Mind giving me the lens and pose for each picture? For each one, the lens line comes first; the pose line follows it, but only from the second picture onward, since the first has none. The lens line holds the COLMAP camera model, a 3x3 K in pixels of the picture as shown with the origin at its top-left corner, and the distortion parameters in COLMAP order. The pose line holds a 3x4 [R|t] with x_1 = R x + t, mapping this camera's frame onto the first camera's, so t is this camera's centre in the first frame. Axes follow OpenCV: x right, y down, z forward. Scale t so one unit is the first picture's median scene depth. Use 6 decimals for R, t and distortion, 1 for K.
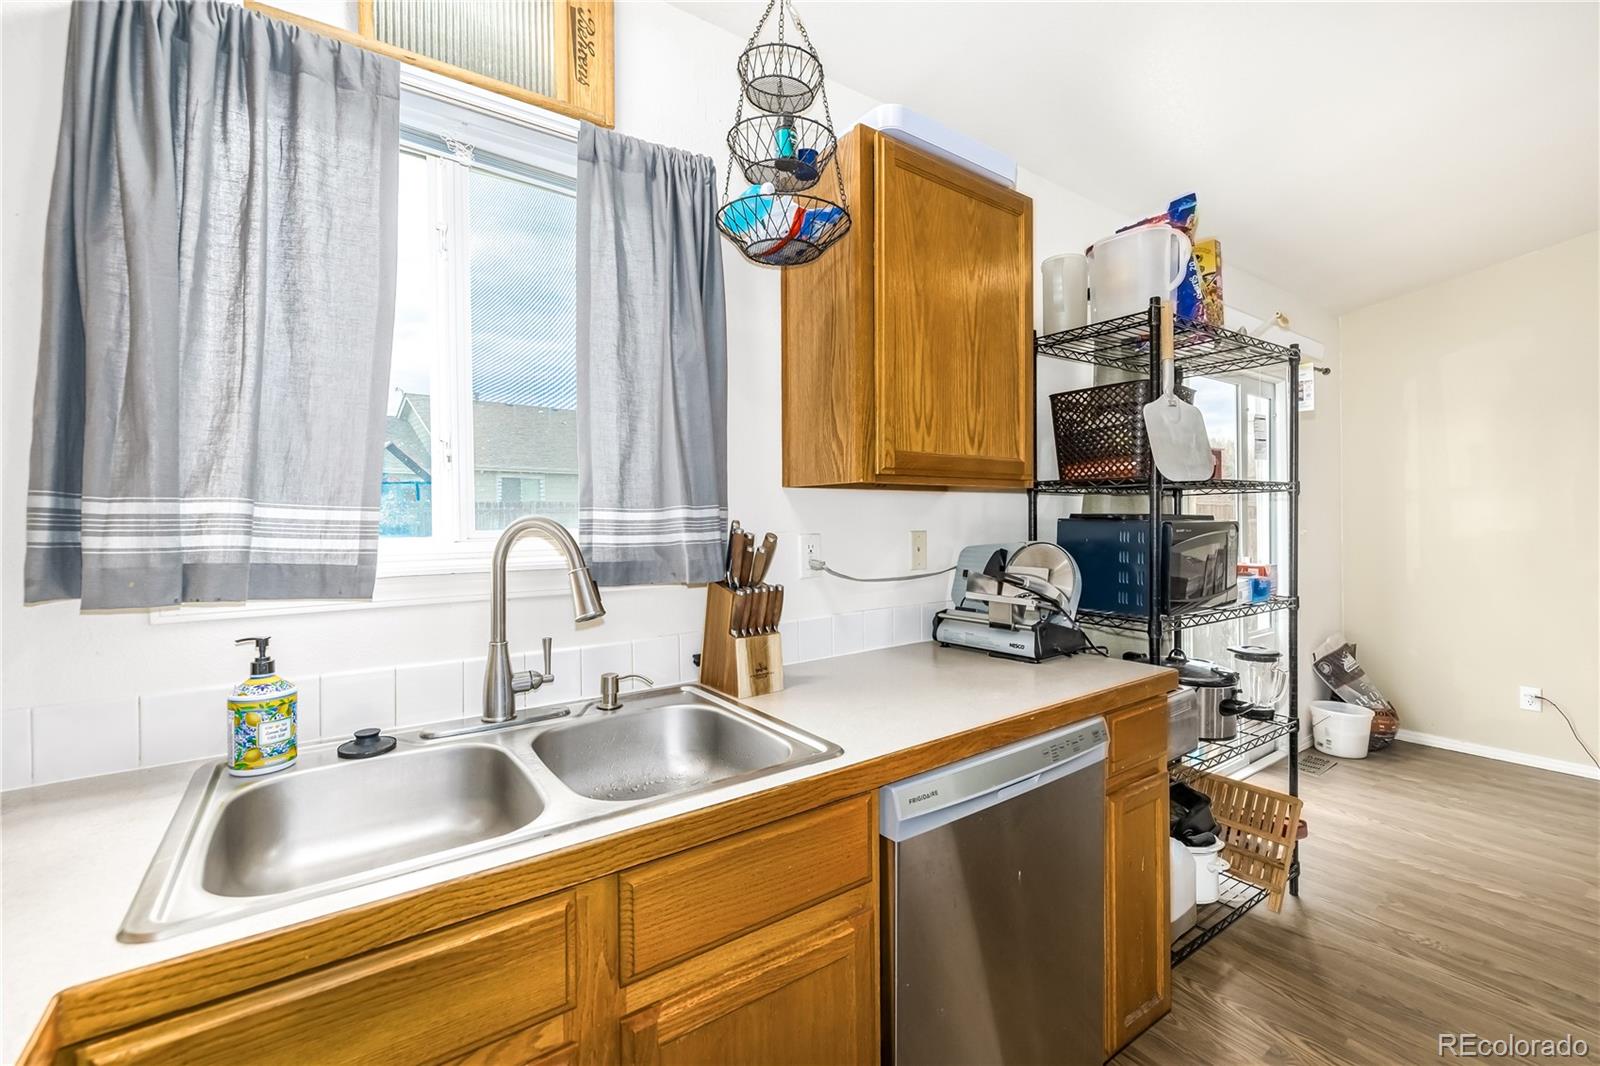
lens RADIAL K [[673.3, 0, 798.0], [0, 673.3, 524.6], [0, 0, 1]] dist [0.000708, -0.000004]
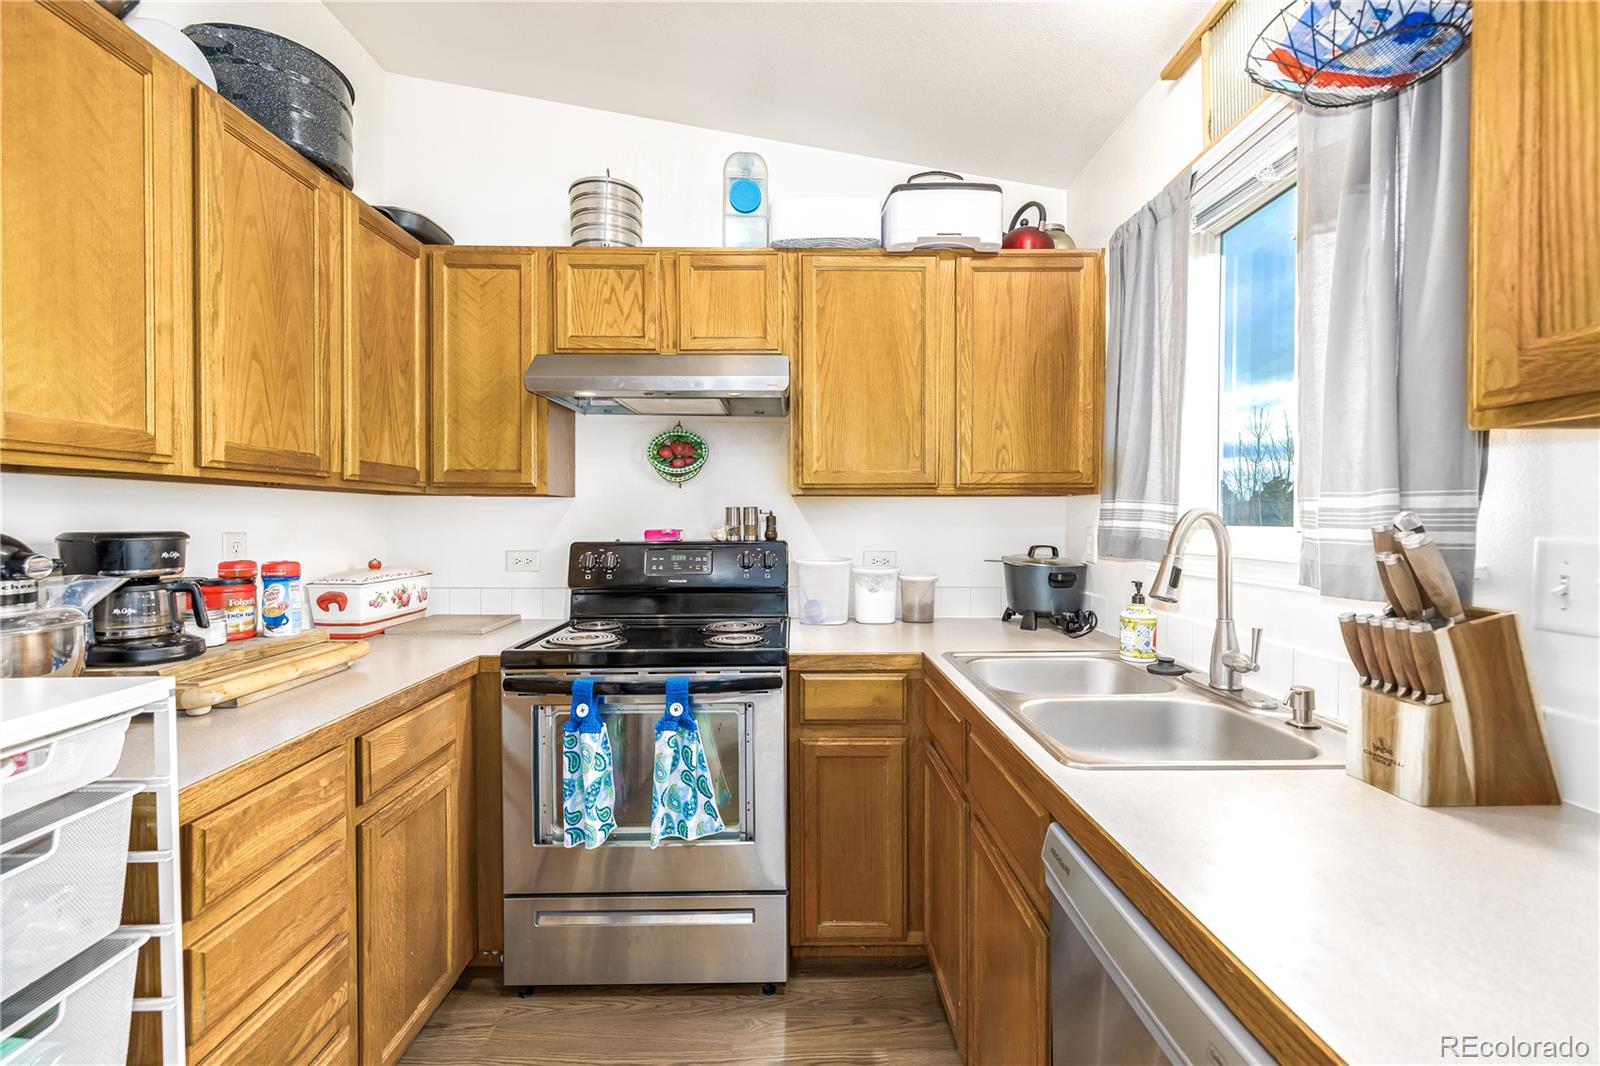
lens RADIAL K [[673.3, 0, 798.0], [0, 673.3, 524.6], [0, 0, 1]] dist [0.000708, -0.000004]
pose [[-0.567241, 0.013881, -0.823435, 0.879975], [-0.006638, 0.999748, 0.021425, -0.004414], [0.823525, 0.017619, -0.567006, 1.035250]]
